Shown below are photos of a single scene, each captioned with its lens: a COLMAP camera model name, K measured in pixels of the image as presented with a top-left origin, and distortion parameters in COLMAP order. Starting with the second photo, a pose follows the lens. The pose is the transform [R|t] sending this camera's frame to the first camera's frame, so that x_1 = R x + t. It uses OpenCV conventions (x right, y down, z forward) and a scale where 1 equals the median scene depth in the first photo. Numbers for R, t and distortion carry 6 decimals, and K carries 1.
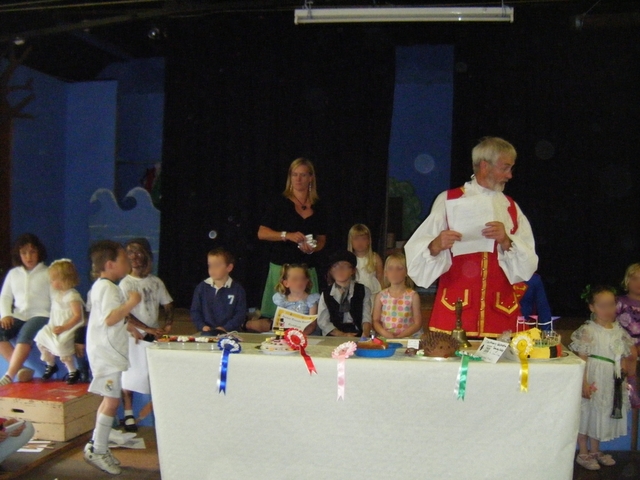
lens RADIAL K [[727.9, 0, 316.9], [0, 727.9, 241.7], [0, 0, 1]] dist [-0.193694, 0.000000]
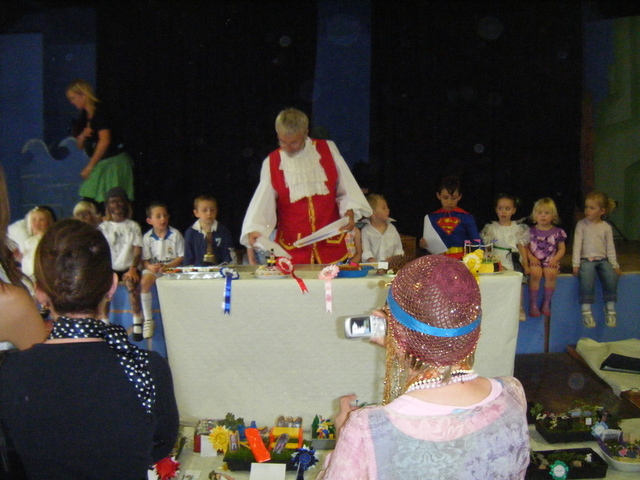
lens RADIAL K [[727.9, 0, 337.4], [0, 727.9, 245.6], [0, 0, 1]] dist [-0.193694, 0.000000]
pose [[0.981419, -0.037103, 0.188254, -0.165952], [0.021181, 0.996079, 0.085896, 0.001161], [-0.190702, -0.080312, 0.978357, -0.177565]]
